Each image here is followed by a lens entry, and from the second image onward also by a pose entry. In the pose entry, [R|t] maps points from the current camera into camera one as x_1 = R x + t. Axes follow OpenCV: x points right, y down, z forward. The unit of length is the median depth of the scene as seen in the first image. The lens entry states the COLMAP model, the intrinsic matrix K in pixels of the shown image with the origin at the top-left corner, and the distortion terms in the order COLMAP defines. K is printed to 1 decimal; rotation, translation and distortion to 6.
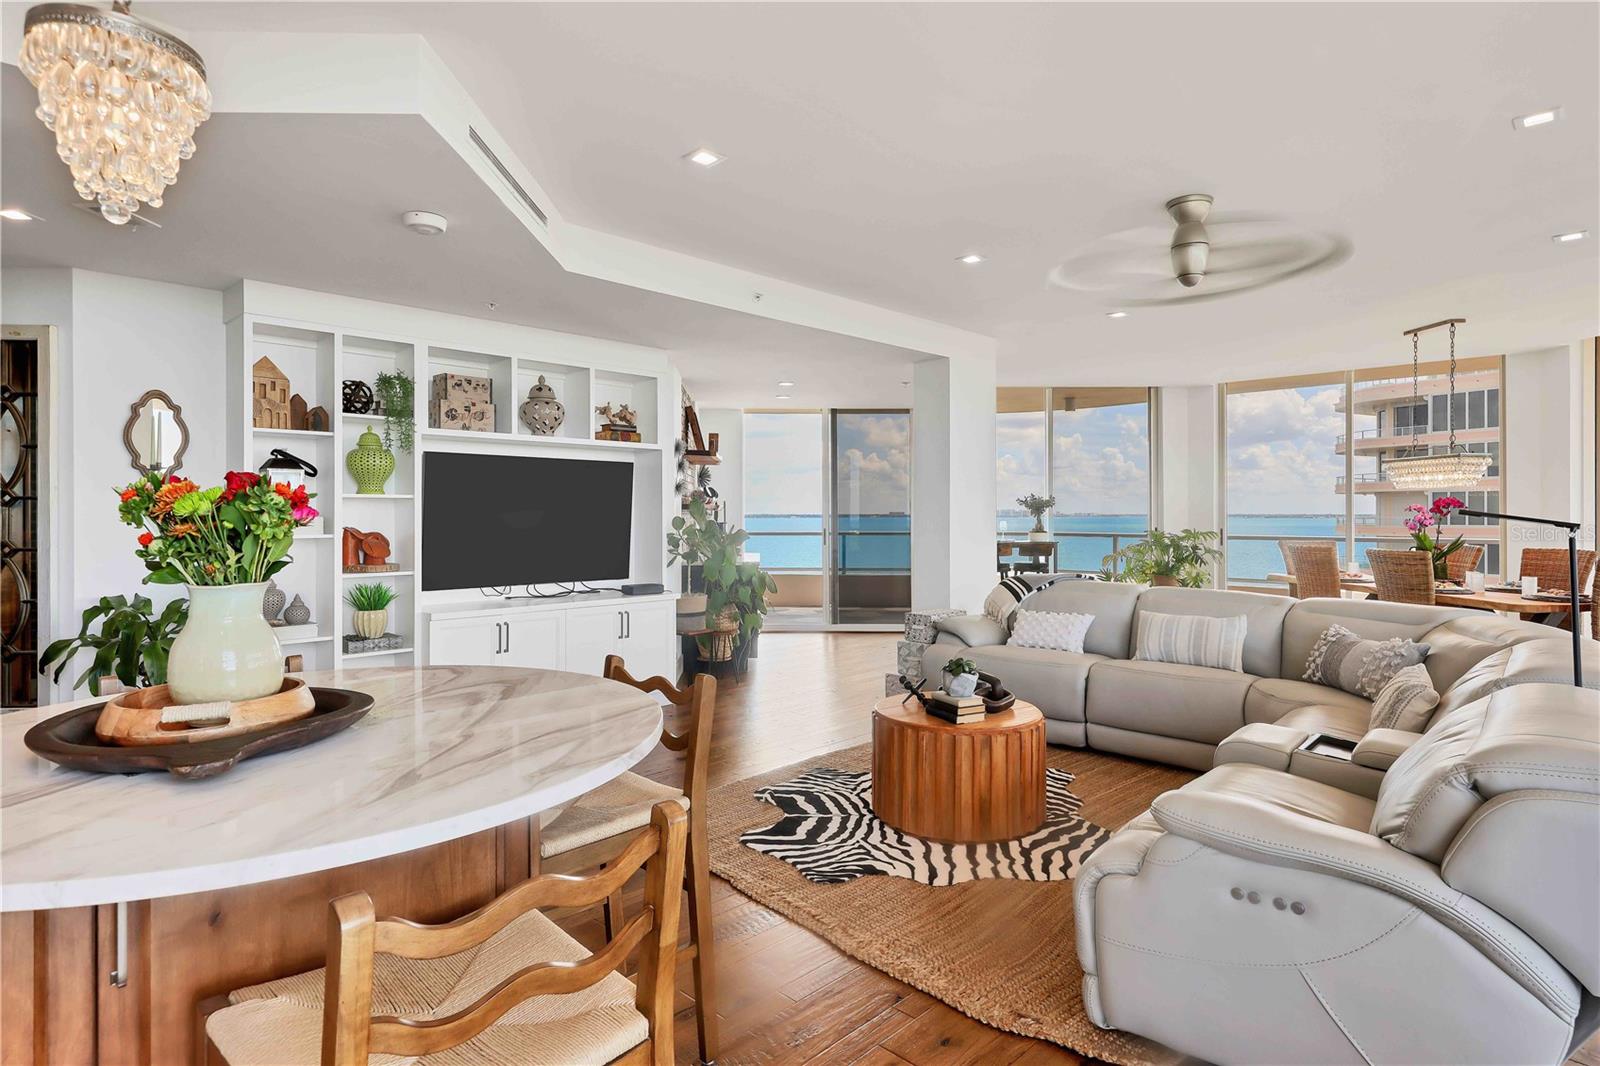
lens RADIAL K [[854.6, 0, 796.4], [0, 854.6, 513.6], [0, 0, 1]] dist [0.000760, 0.000782]
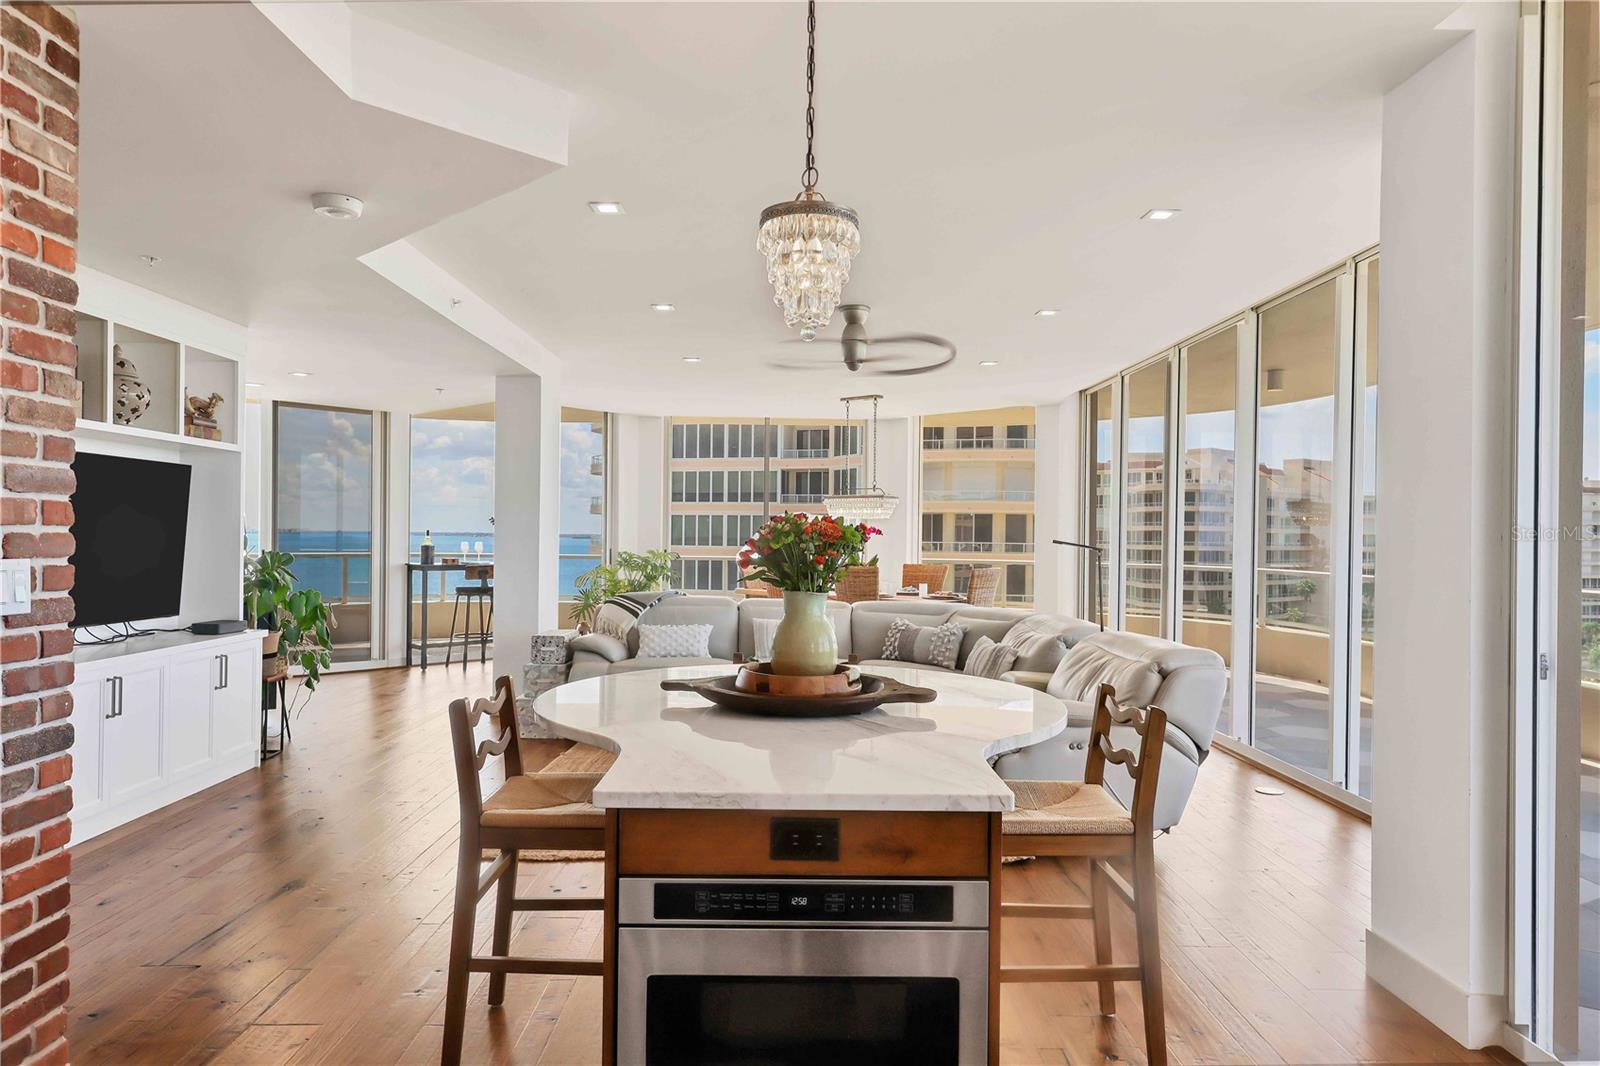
lens RADIAL K [[1012.5, 0, 798.1], [0, 1012.5, 565.4], [0, 0, 1]] dist [-0.002667, -0.001730]
pose [[0.696169, -0.010834, 0.717796, -0.475583], [-0.015077, 0.999445, 0.029708, -0.004714], [-0.717719, -0.031504, 0.695620, -0.035361]]
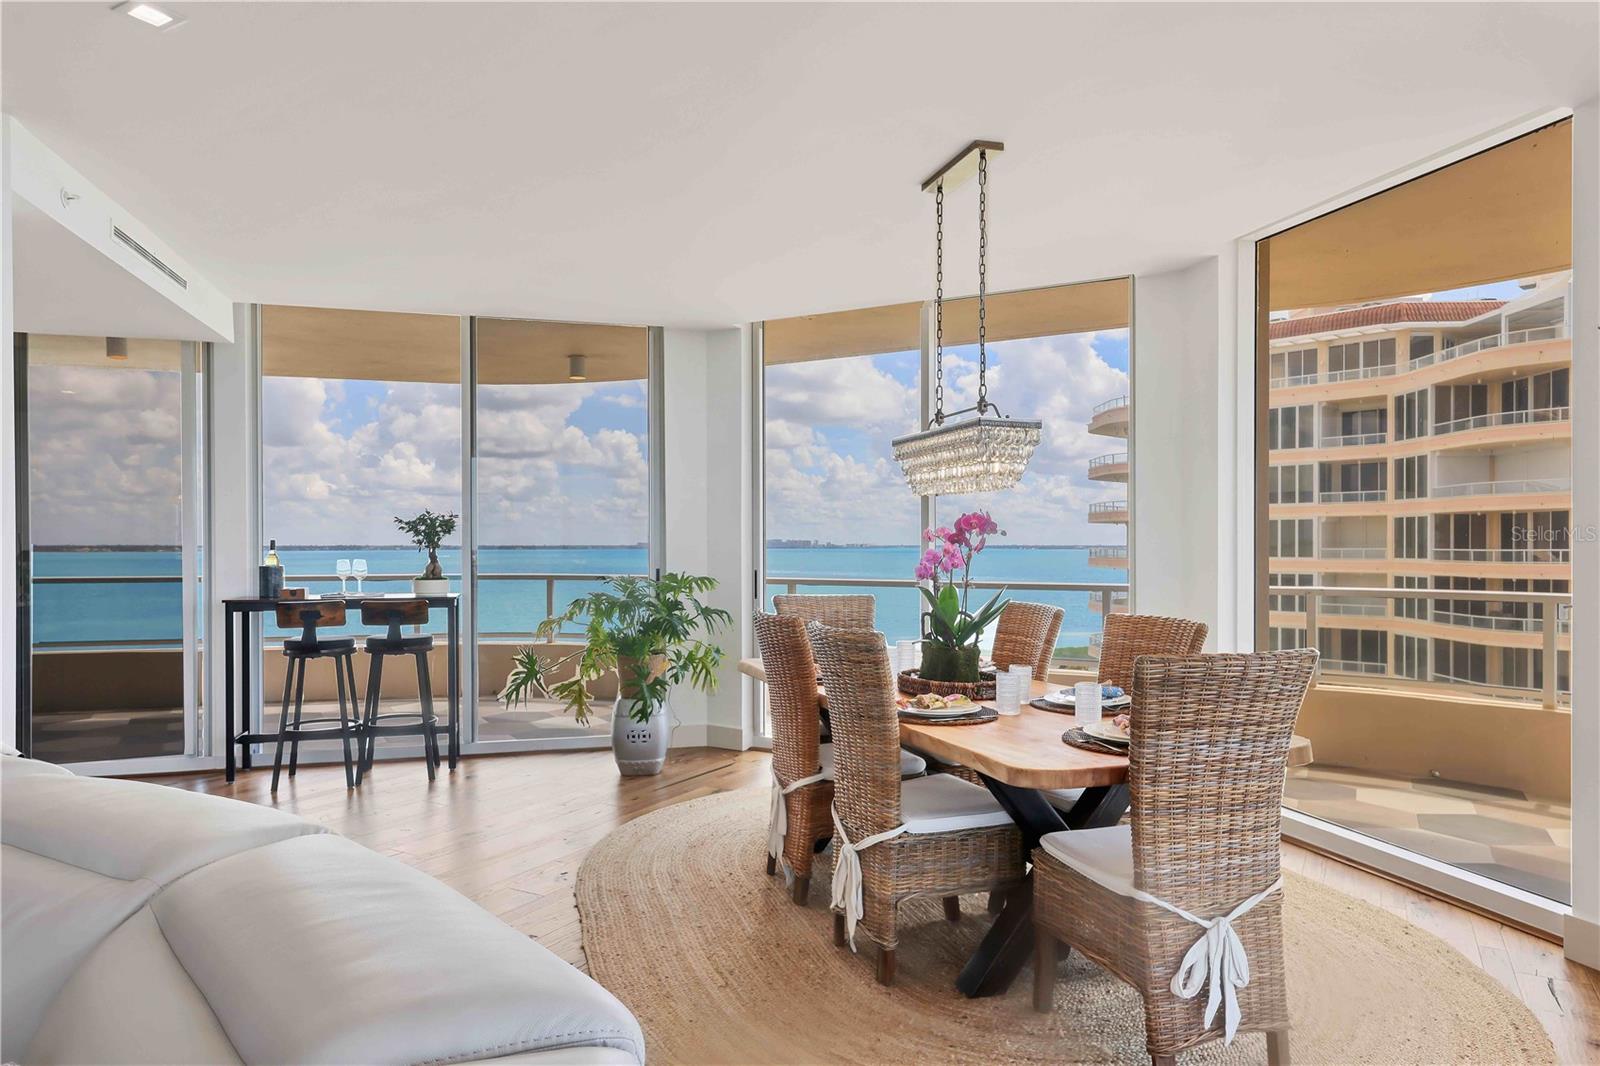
lens RADIAL K [[1012.5, 0, 798.1], [0, 1012.5, 565.4], [0, 0, 1]] dist [-0.002667, -0.001730]
pose [[0.962950, -0.006595, 0.269601, 0.518487], [0.001103, 0.999789, 0.020517, 0.000183], [-0.269679, -0.019460, 0.962754, 0.478269]]
